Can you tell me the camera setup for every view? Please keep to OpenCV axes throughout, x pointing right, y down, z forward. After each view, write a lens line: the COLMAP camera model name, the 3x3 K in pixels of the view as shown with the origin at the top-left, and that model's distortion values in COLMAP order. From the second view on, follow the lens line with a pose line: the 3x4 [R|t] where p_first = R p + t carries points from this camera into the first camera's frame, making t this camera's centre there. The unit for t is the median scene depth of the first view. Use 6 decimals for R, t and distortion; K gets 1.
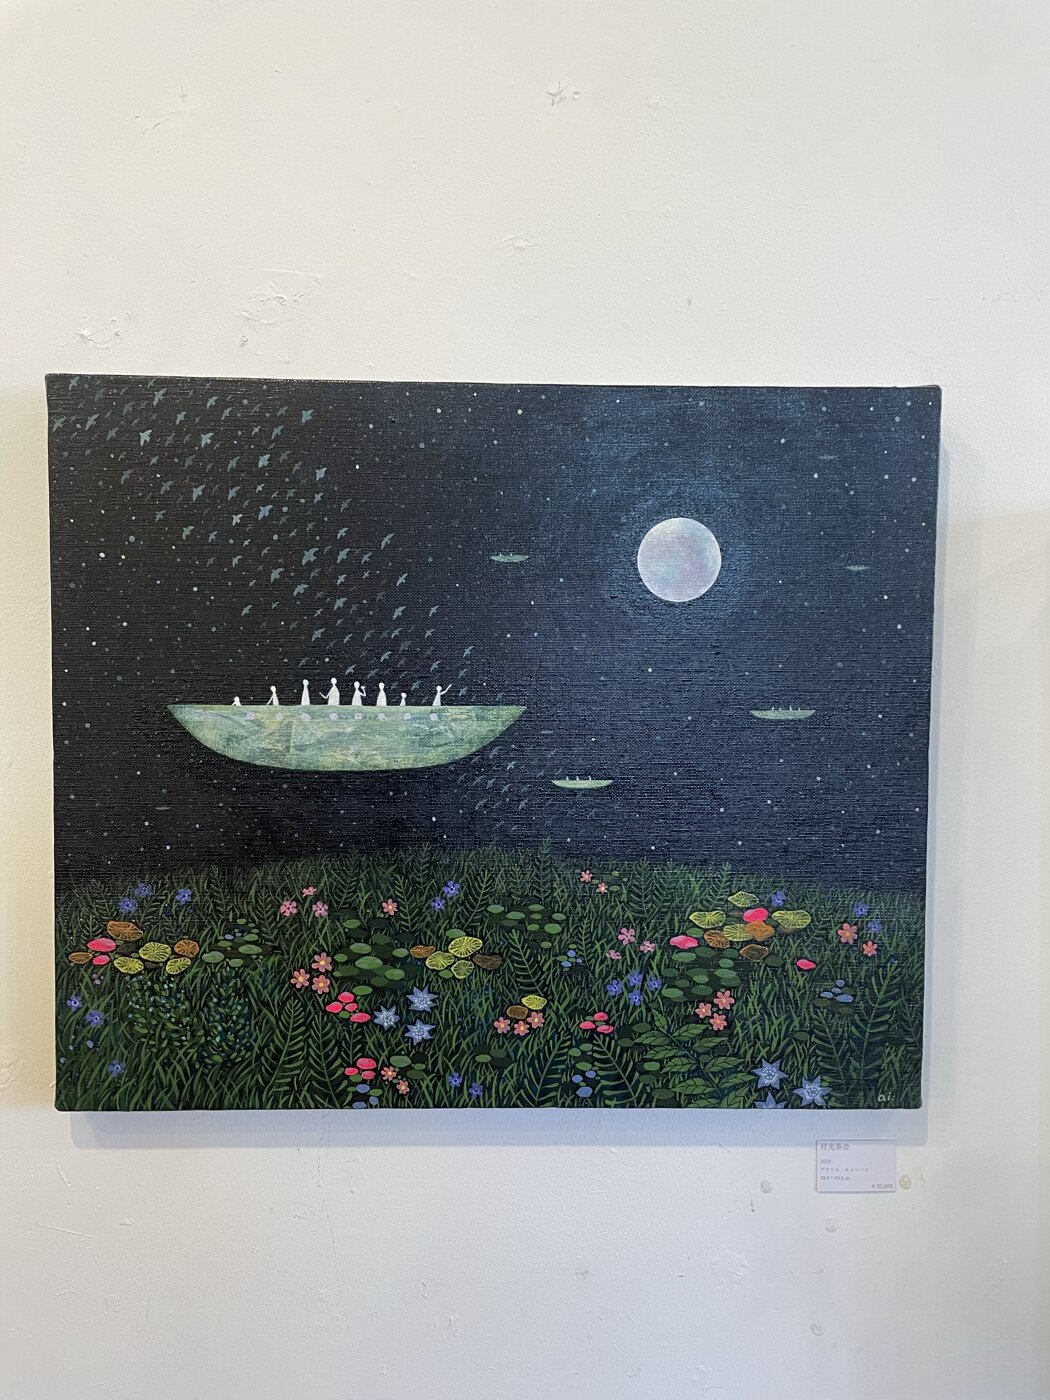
lens RADIAL K [[1018.2, 0, 521.9], [0, 1018.2, 701.4], [0, 0, 1]] dist [0.061019, -0.073259]
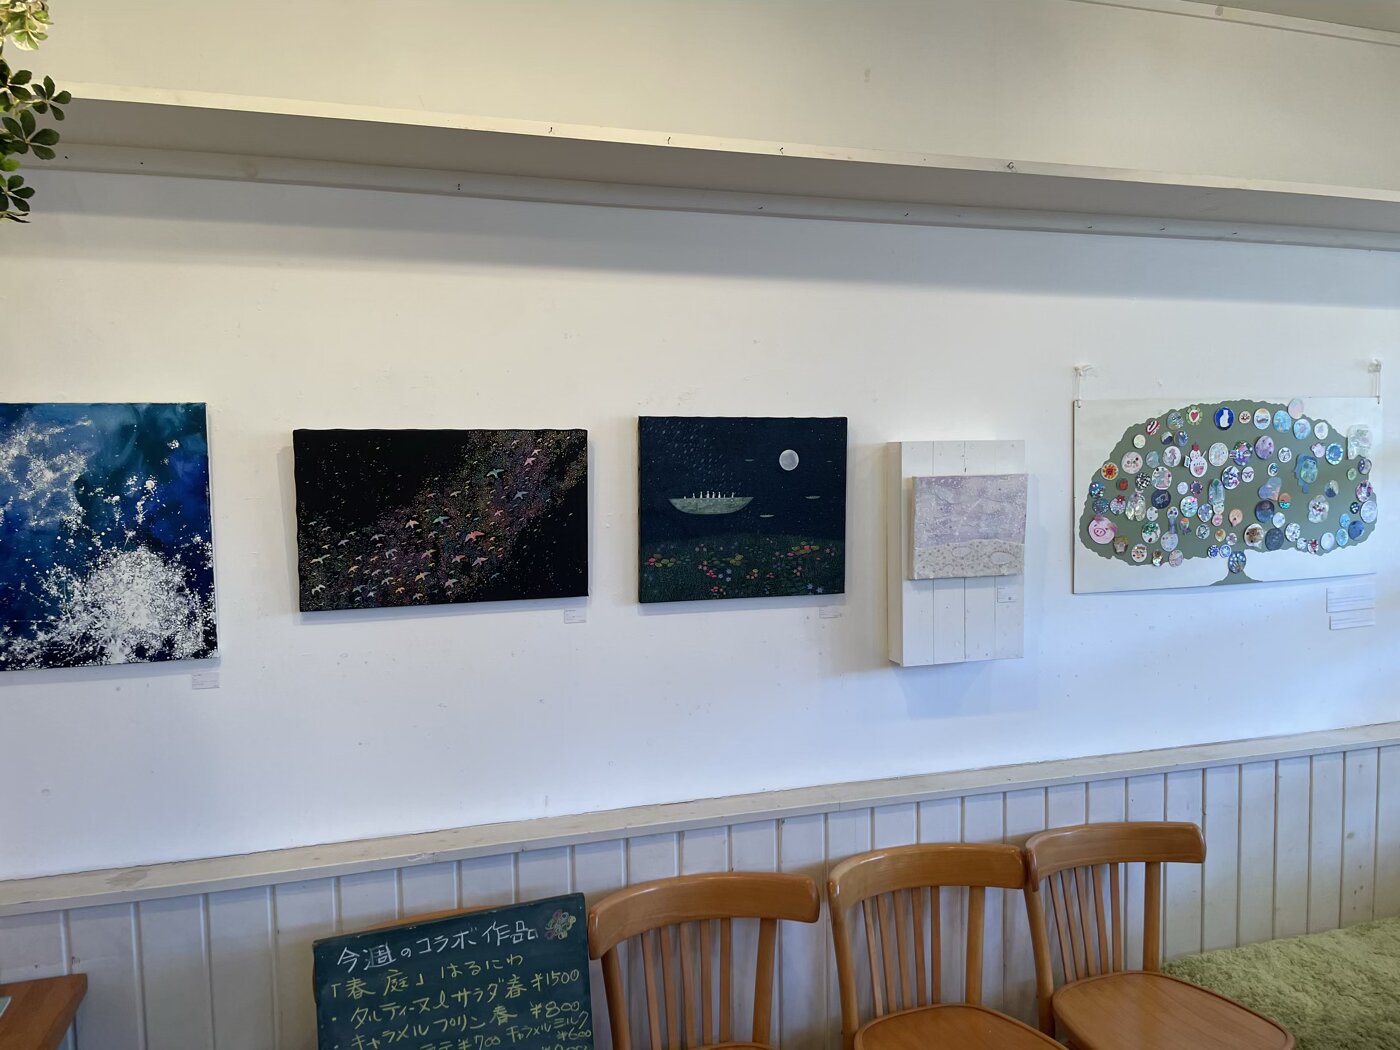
lens RADIAL K [[1018.2, 0, 699.5], [0, 1018.2, 512.5], [0, 0, 1]] dist [0.061019, -0.073259]
pose [[0.962865, -0.027981, 0.268529, -1.266574], [0.018630, 0.999130, 0.037310, -0.086386], [-0.269340, -0.030922, 0.962549, -2.776228]]
